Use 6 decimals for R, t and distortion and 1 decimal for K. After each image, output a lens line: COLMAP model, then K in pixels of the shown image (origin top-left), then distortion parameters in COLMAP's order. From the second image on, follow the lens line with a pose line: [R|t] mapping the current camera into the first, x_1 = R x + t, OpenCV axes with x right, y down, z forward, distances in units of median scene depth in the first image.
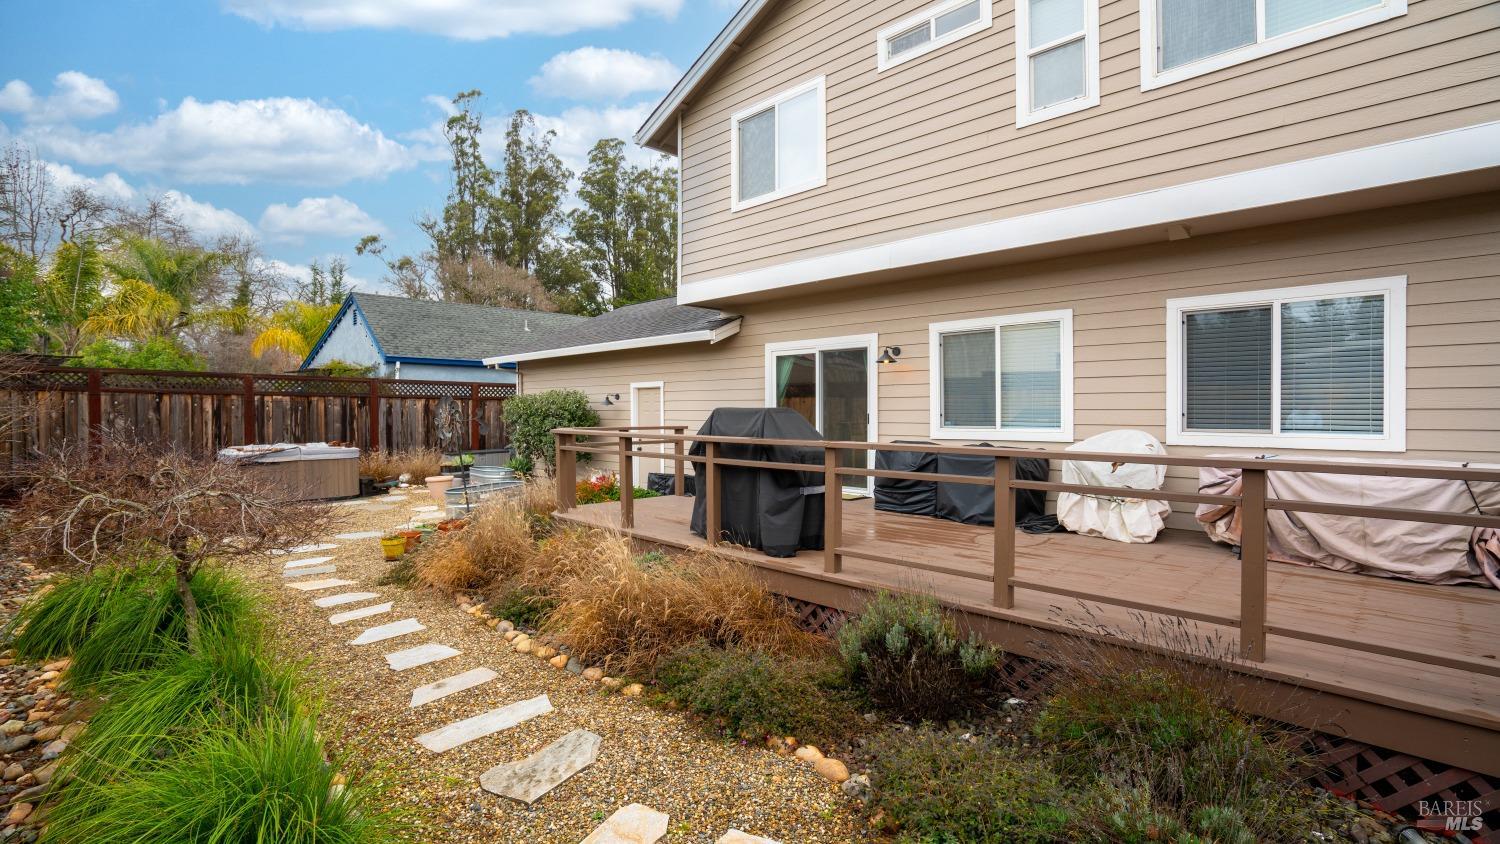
lens RADIAL K [[681.0, 0, 713.5], [0, 681.0, 408.7], [0, 0, 1]] dist [-0.015853, 0.006719]
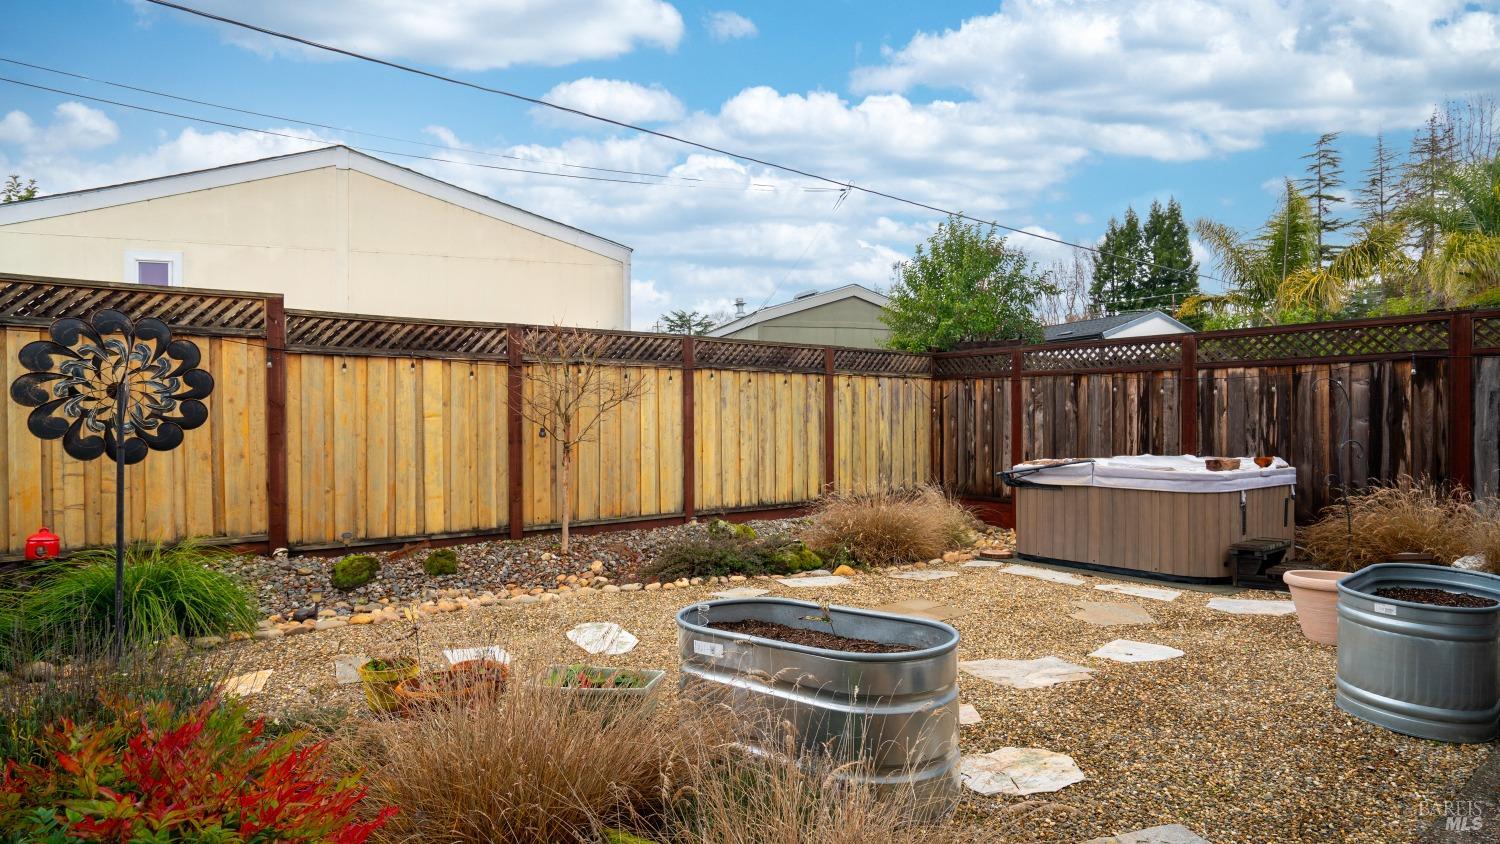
lens RADIAL K [[748.5, 0, 757.1], [0, 748.5, 418.8], [0, 0, 1]] dist [-0.015902, 0.003611]
pose [[-0.109517, 0.000137, -0.993985, -0.017998], [0.005596, 0.999984, -0.000479, 0.026944], [0.993969, -0.005615, -0.109516, 0.937648]]
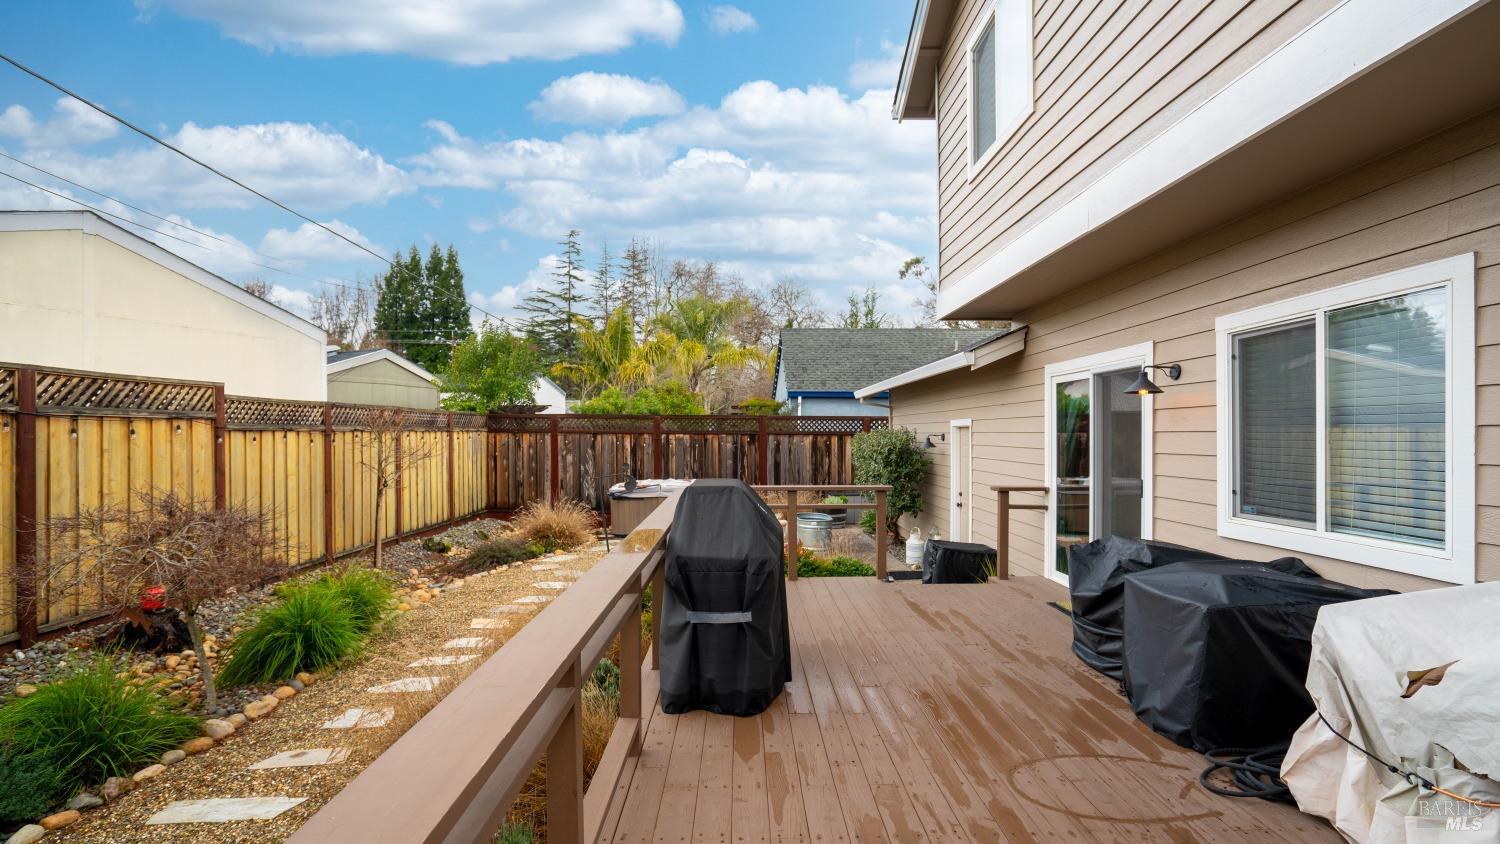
lens RADIAL K [[748.5, 0, 748.3], [0, 748.5, 427.9], [0, 0, 1]] dist [-0.015902, 0.003611]
pose [[0.738557, -0.006266, -0.674162, 0.339376], [0.002413, 0.999975, -0.006651, -0.028303], [0.674186, 0.003285, 0.738554, 0.255584]]
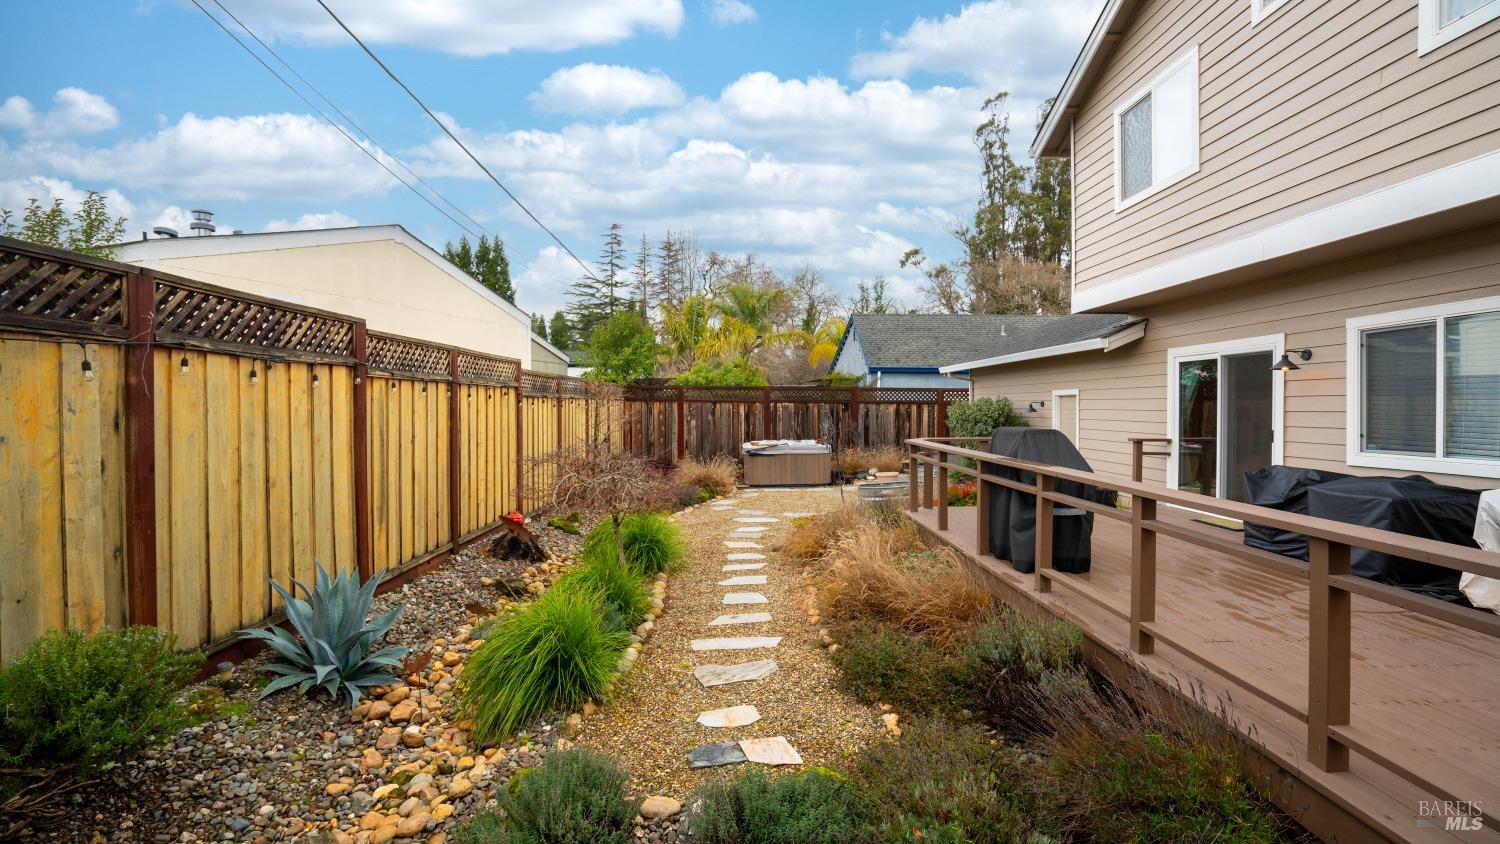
lens RADIAL K [[681.0, 0, 760.2], [0, 681.0, 408.5], [0, 0, 1]] dist [-0.015853, 0.006719]
pose [[0.755224, 0.001924, -0.655464, 0.244690], [0.002281, 0.999982, 0.005564, -0.021185], [0.655463, -0.005698, 0.755206, -0.030396]]
